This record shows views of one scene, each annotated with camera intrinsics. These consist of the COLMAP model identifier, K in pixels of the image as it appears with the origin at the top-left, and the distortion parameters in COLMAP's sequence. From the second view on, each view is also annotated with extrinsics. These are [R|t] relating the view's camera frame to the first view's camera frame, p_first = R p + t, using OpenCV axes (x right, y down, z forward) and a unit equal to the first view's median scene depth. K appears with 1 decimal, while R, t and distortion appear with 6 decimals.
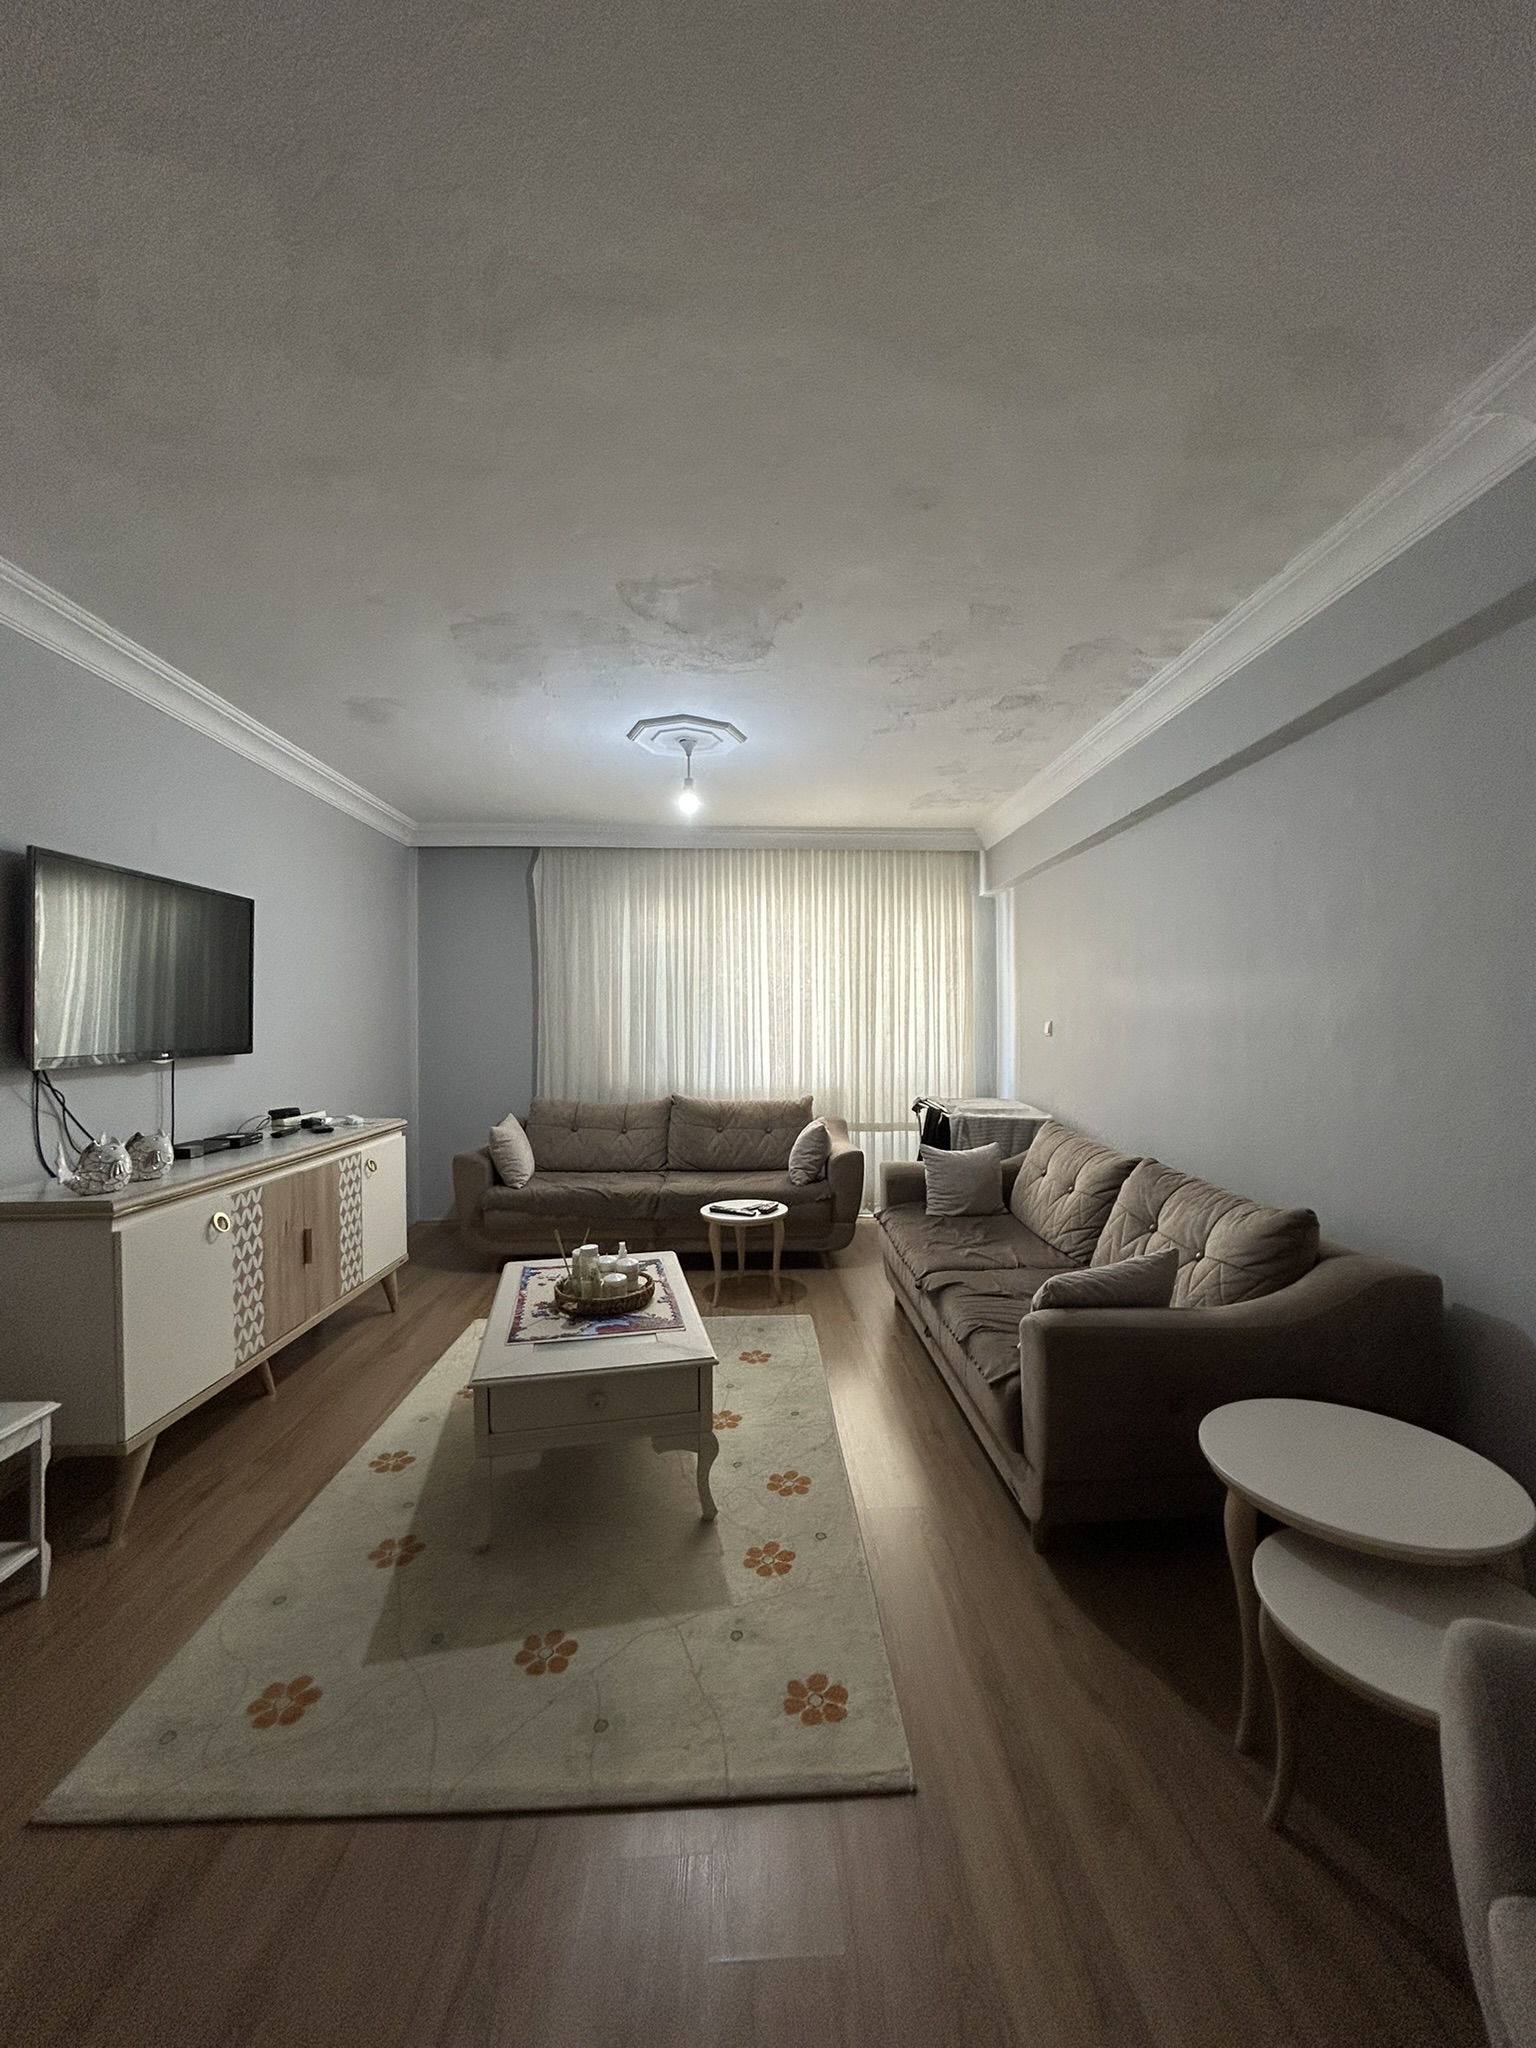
lens RADIAL K [[823.9, 0, 767.9], [0, 823.9, 1017.3], [0, 0, 1]] dist [-0.003119, 0.001840]
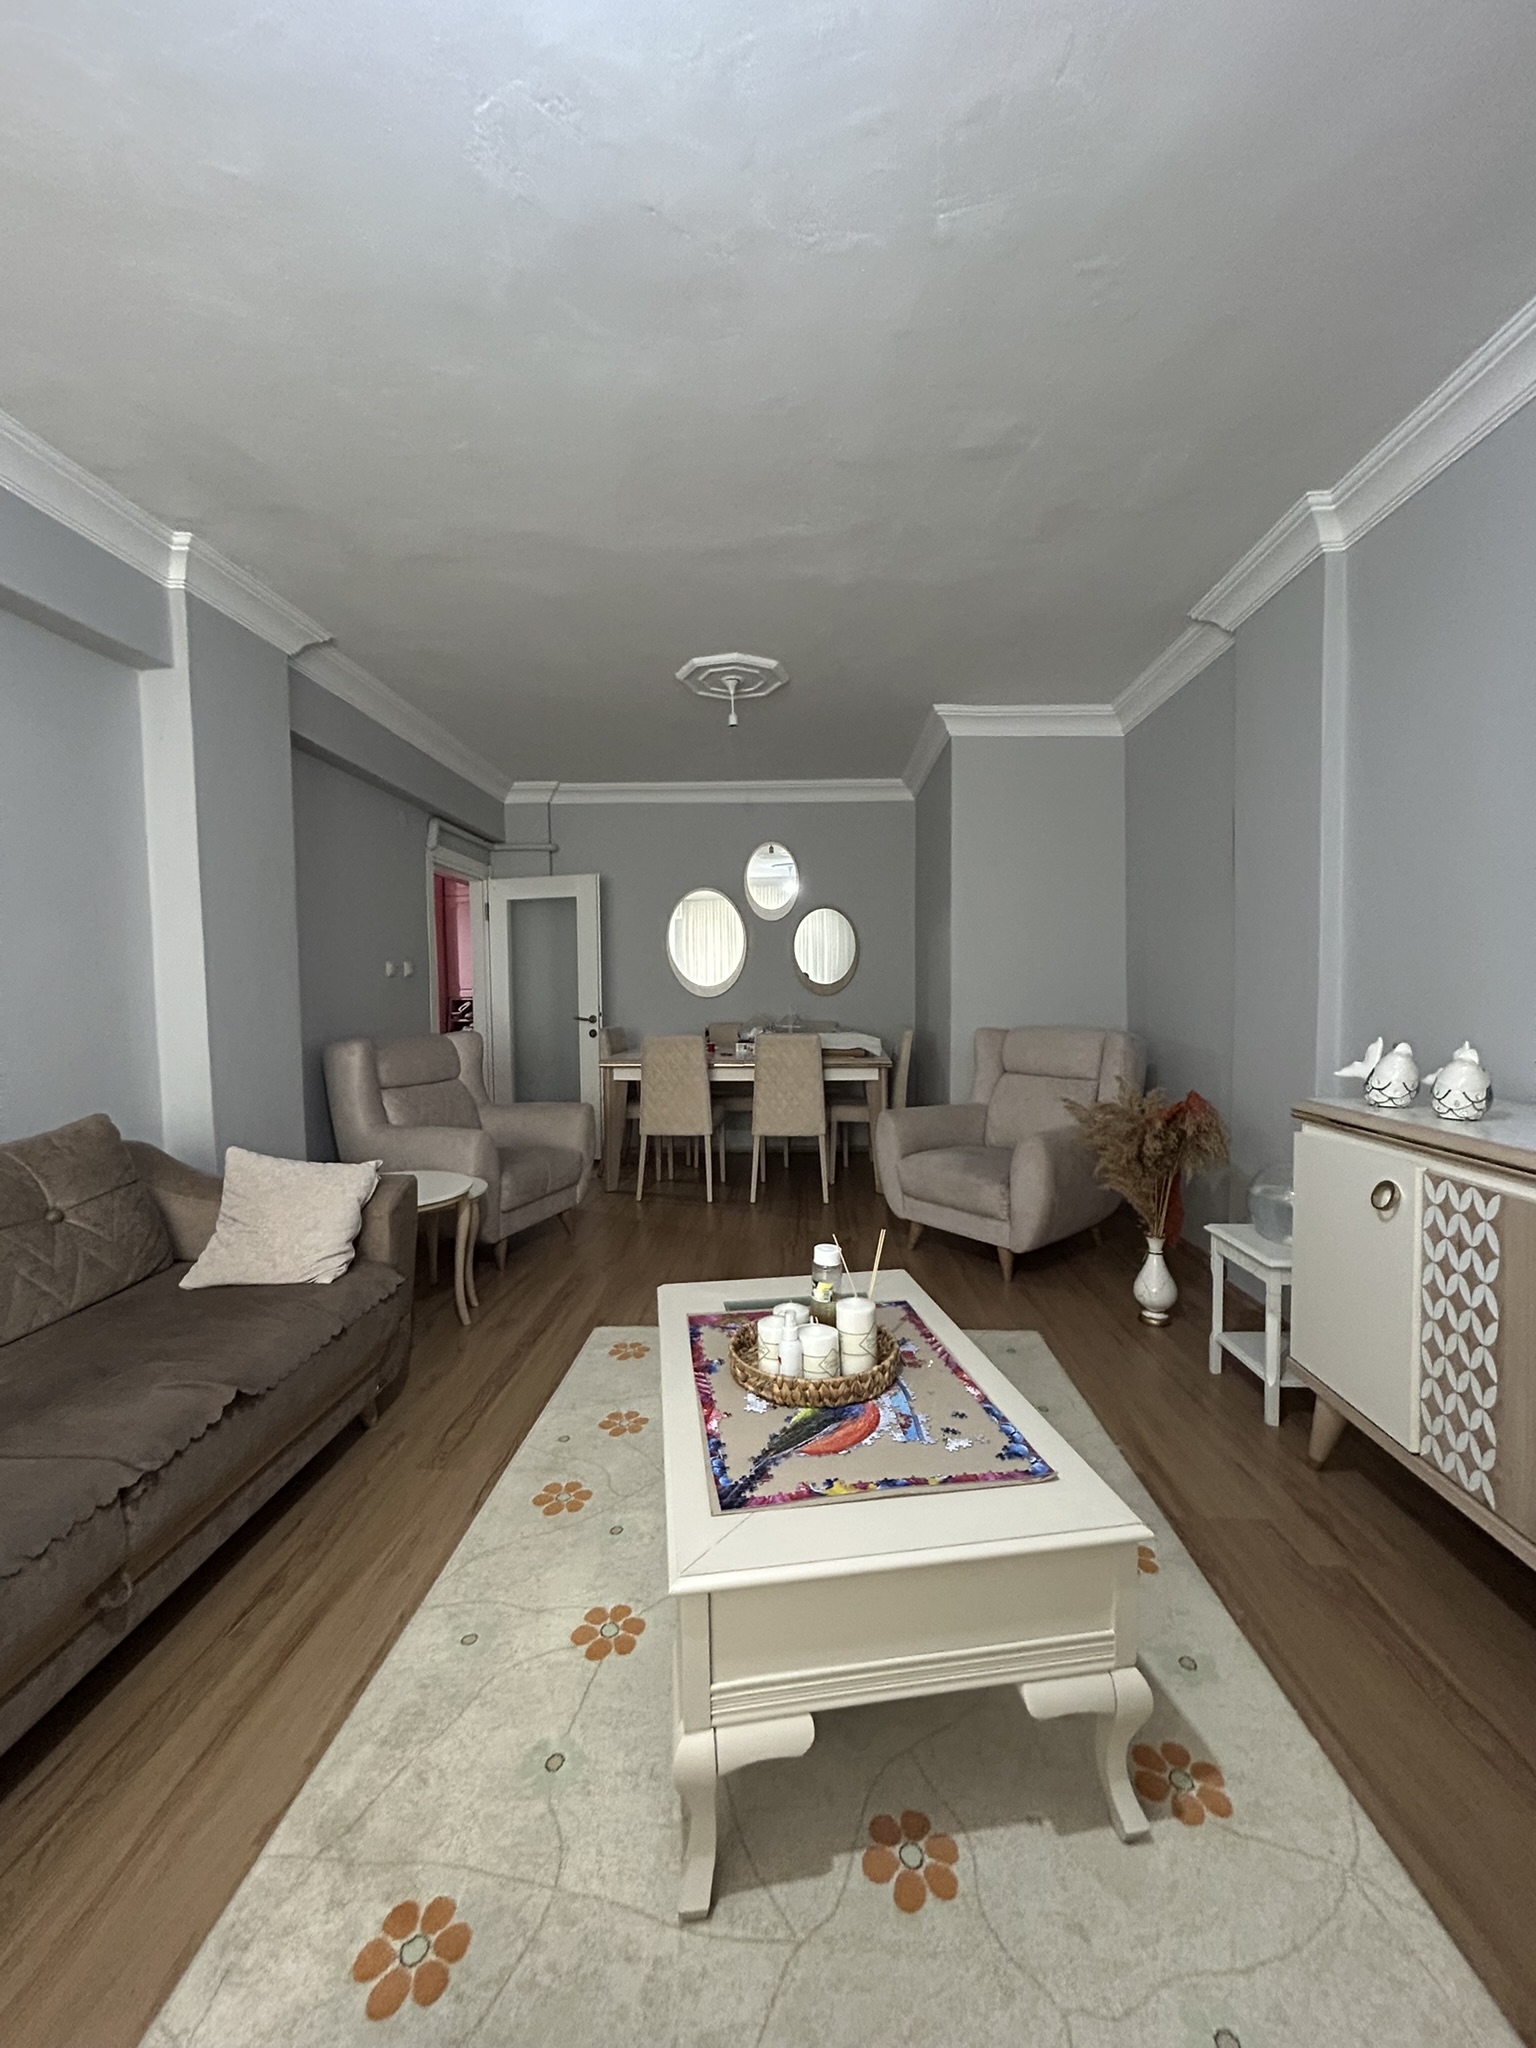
lens RADIAL K [[823.9, 0, 774.3], [0, 823.9, 1022.6], [0, 0, 1]] dist [-0.003119, 0.001840]
pose [[-0.997264, 0.016486, 0.072060, -0.237398], [0.019616, 0.998885, 0.042942, 0.077602], [-0.071272, 0.044238, -0.996475, 1.718429]]
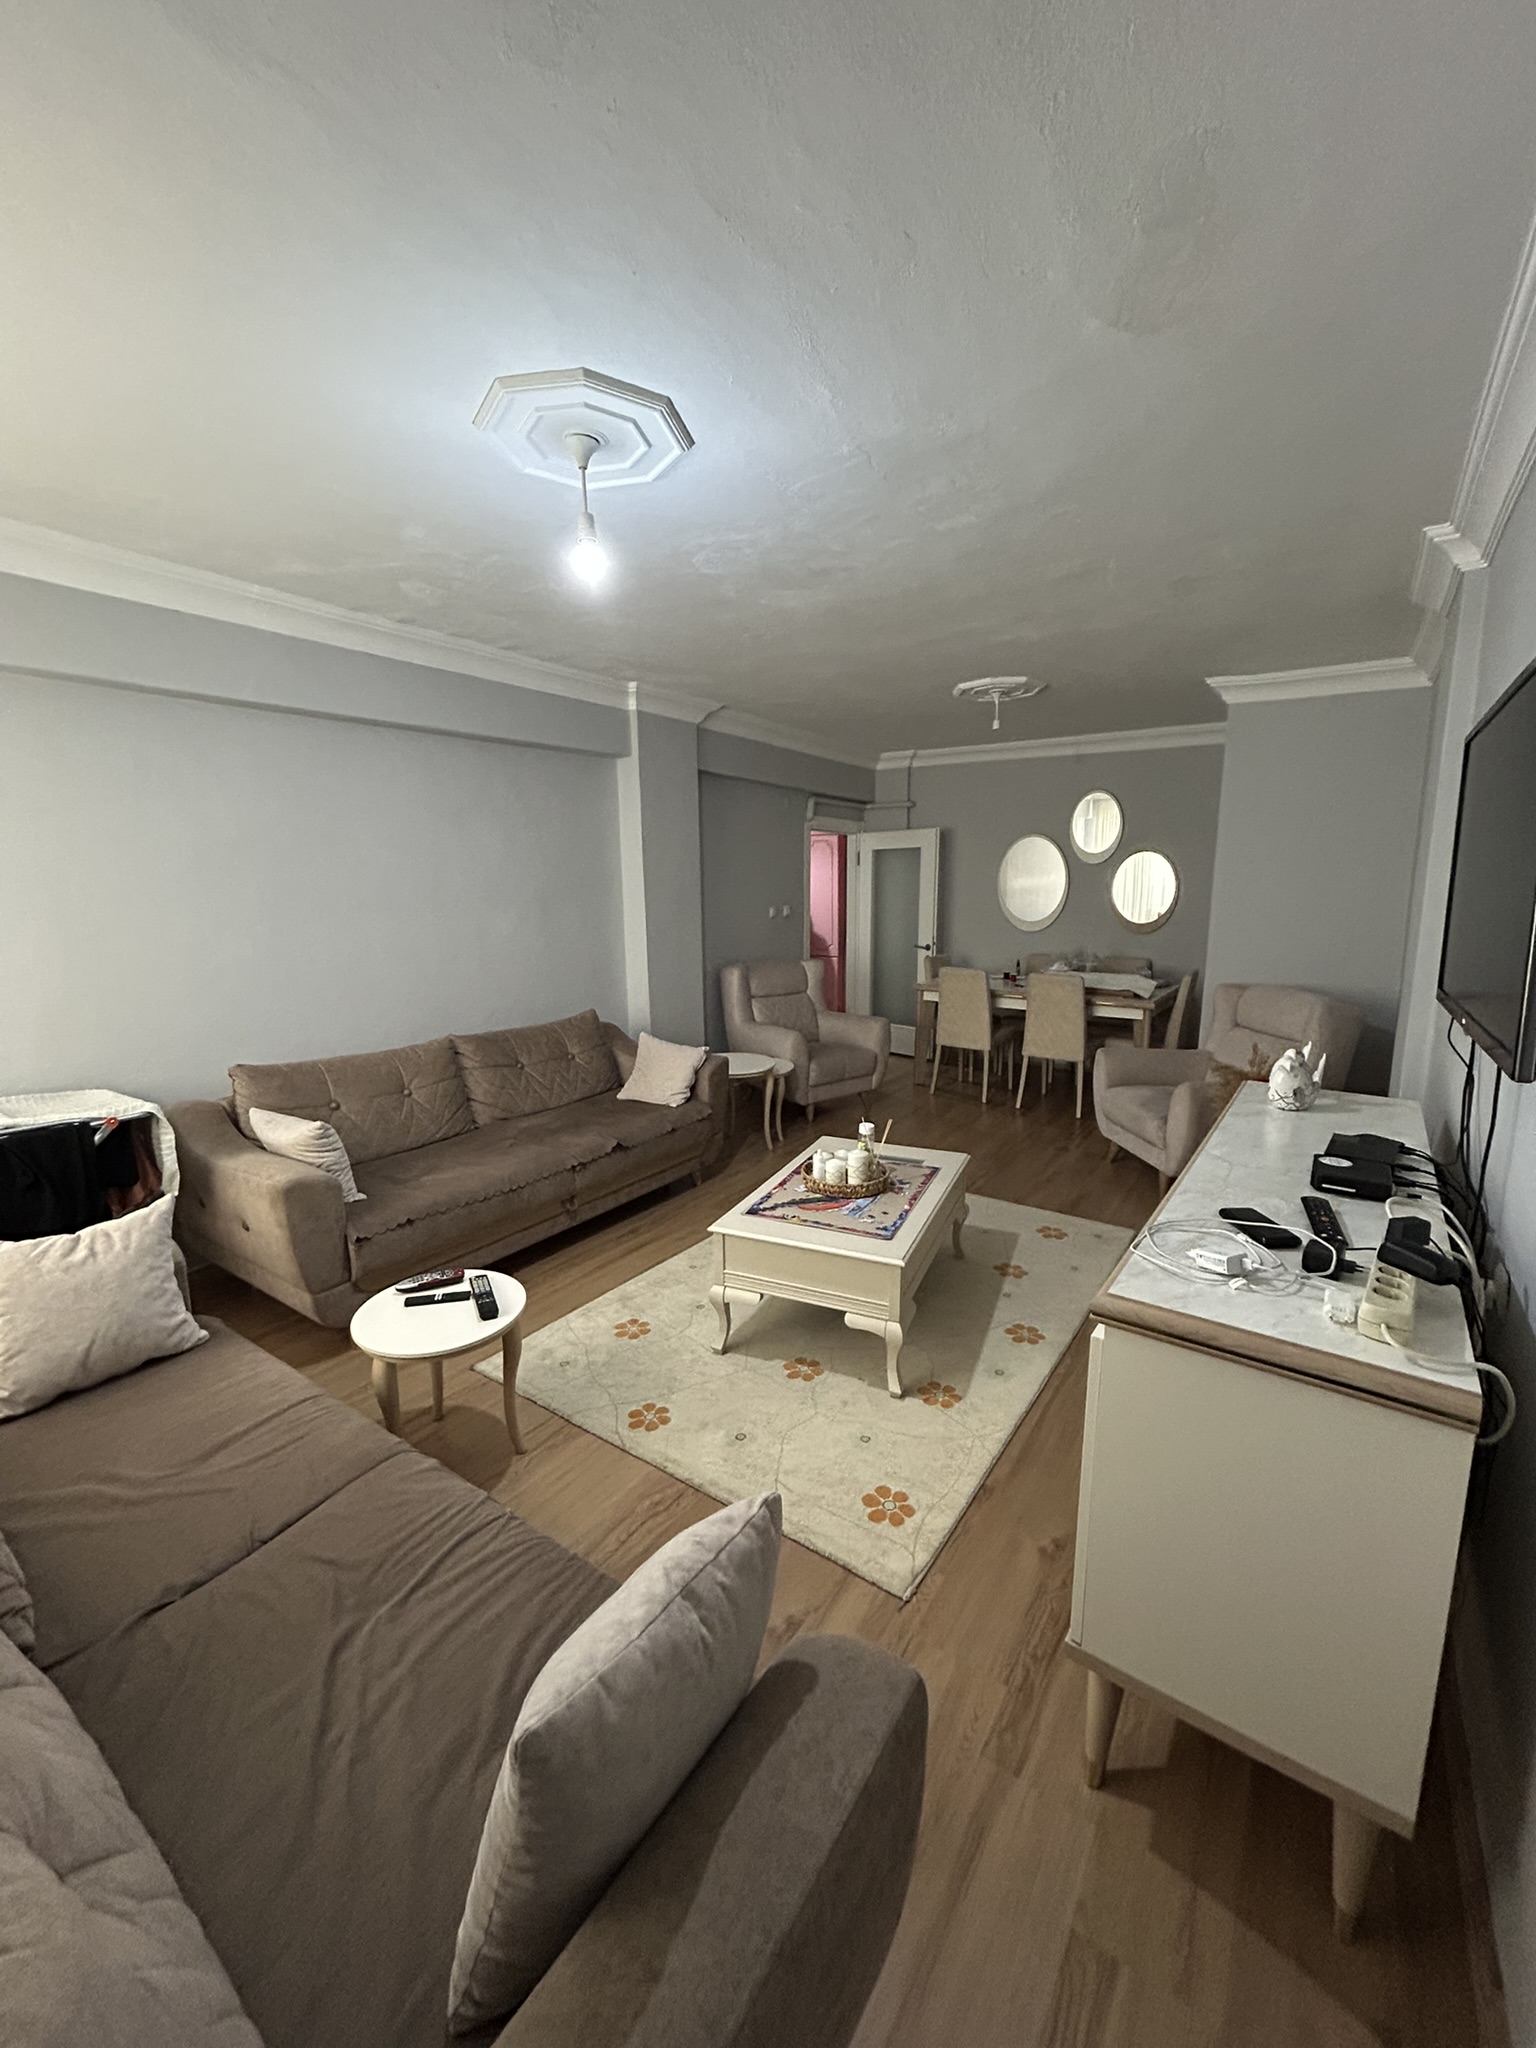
lens RADIAL K [[823.9, 0, 773.1], [0, 823.9, 1023.0], [0, 0, 1]] dist [-0.003119, 0.001840]
pose [[-0.806409, -0.087963, 0.584779, -0.821742], [0.012616, 0.986091, 0.165727, -0.063324], [-0.591223, 0.141022, -0.794083, 2.089118]]
